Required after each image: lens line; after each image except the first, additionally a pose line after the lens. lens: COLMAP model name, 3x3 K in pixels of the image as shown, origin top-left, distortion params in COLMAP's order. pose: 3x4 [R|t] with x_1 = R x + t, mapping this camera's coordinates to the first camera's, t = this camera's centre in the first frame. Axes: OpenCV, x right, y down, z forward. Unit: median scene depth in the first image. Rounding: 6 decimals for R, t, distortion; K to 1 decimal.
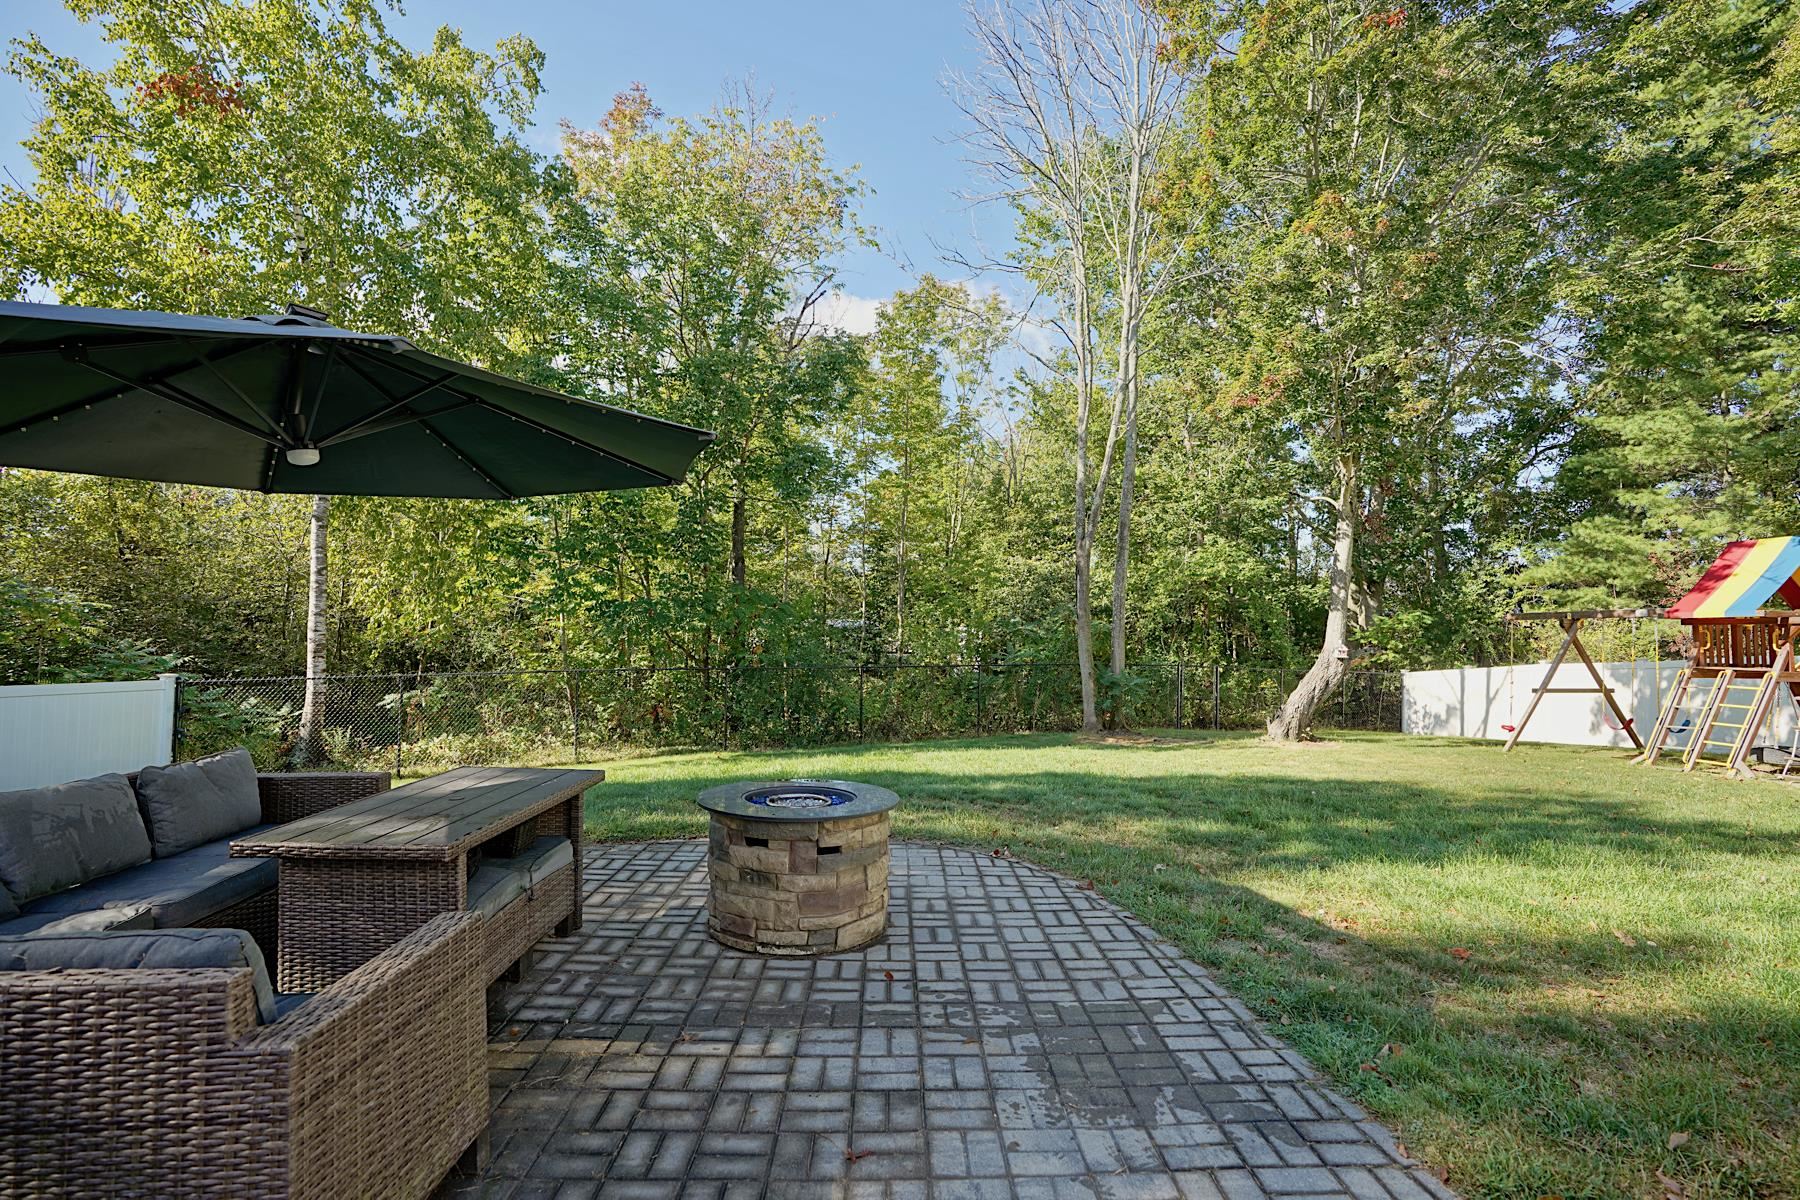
lens RADIAL K [[850.6, 0, 900.0], [0, 850.6, 600.0], [0, 0, 1]] dist [-0.080550, 0.038818]
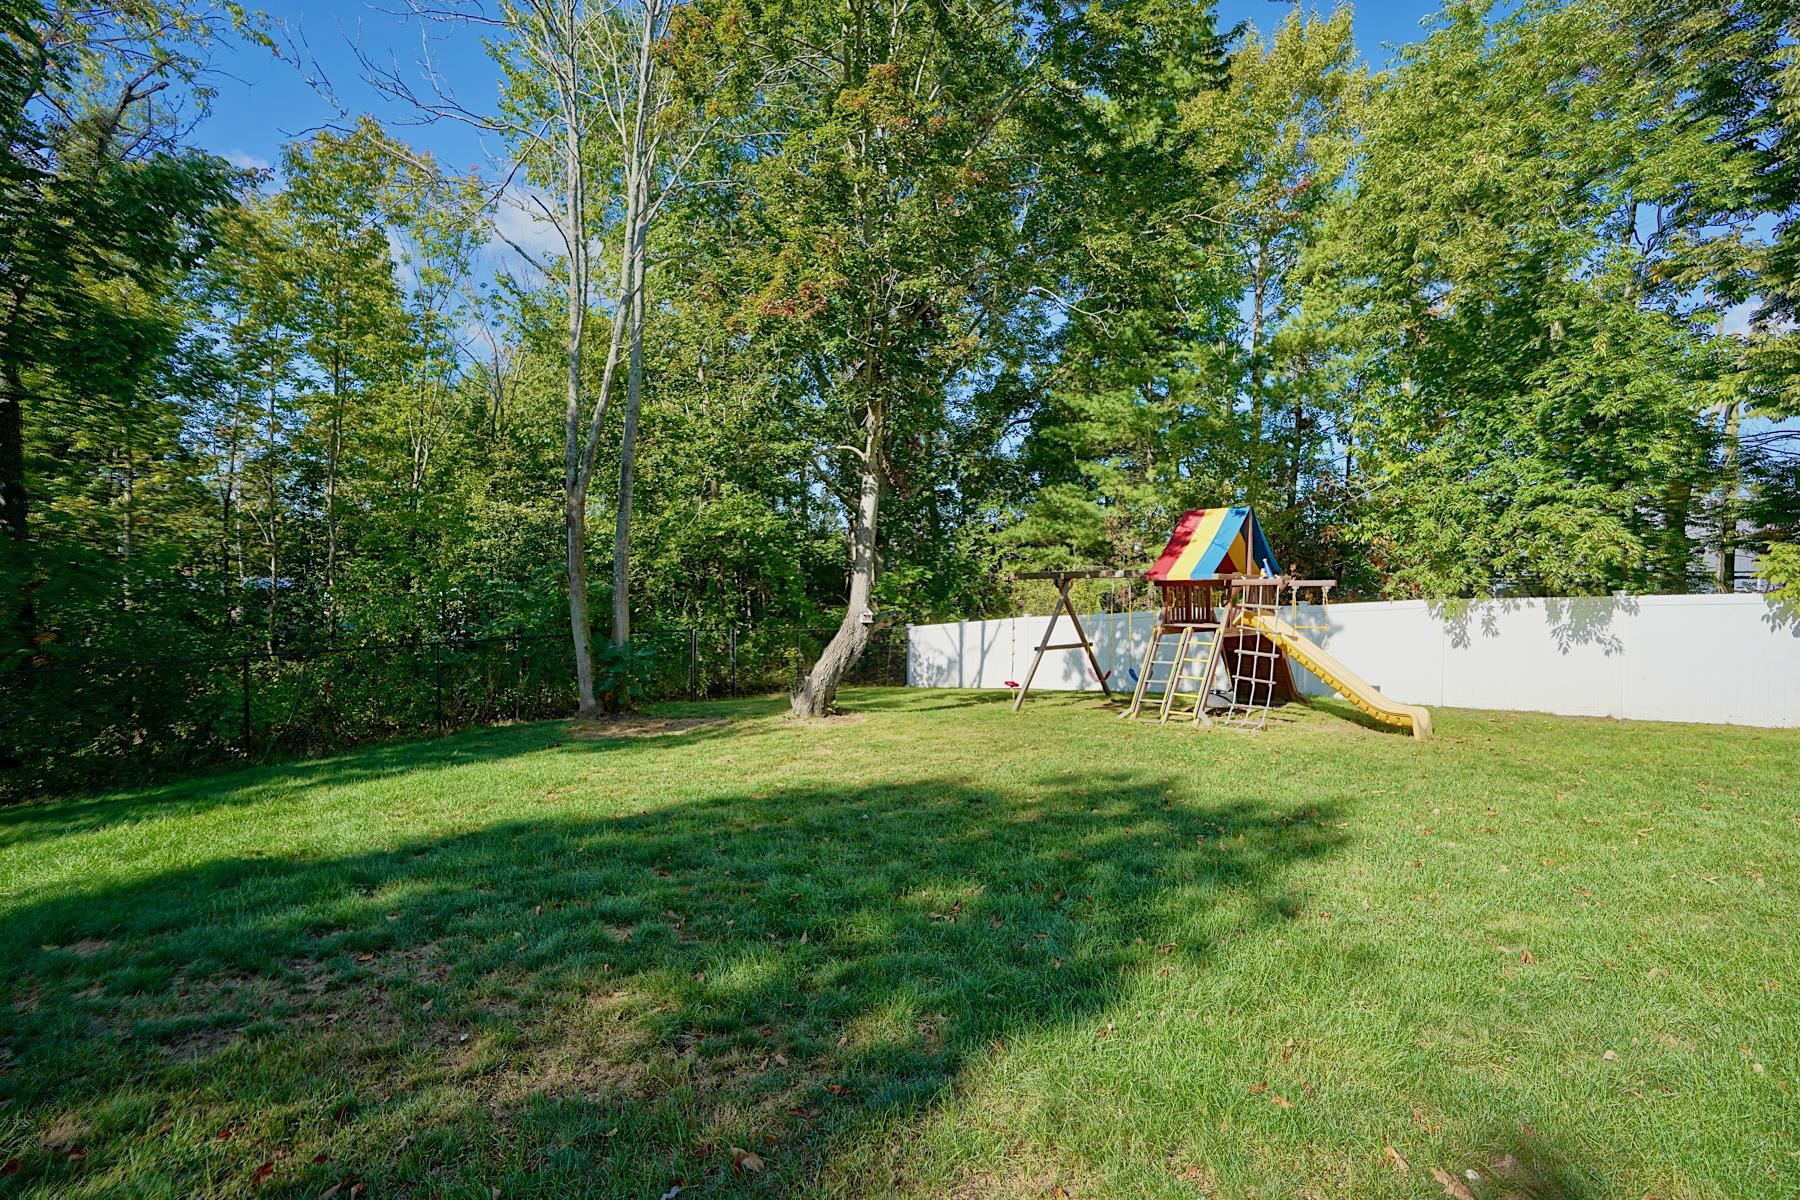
lens RADIAL K [[850.6, 0, 900.0], [0, 850.6, 600.0], [0, 0, 1]] dist [-0.080550, 0.038818]
pose [[0.847273, -0.024542, 0.530591, 0.042936], [-0.007182, 0.998311, 0.057646, -0.007491], [-0.531109, -0.052653, 0.845666, 0.129411]]
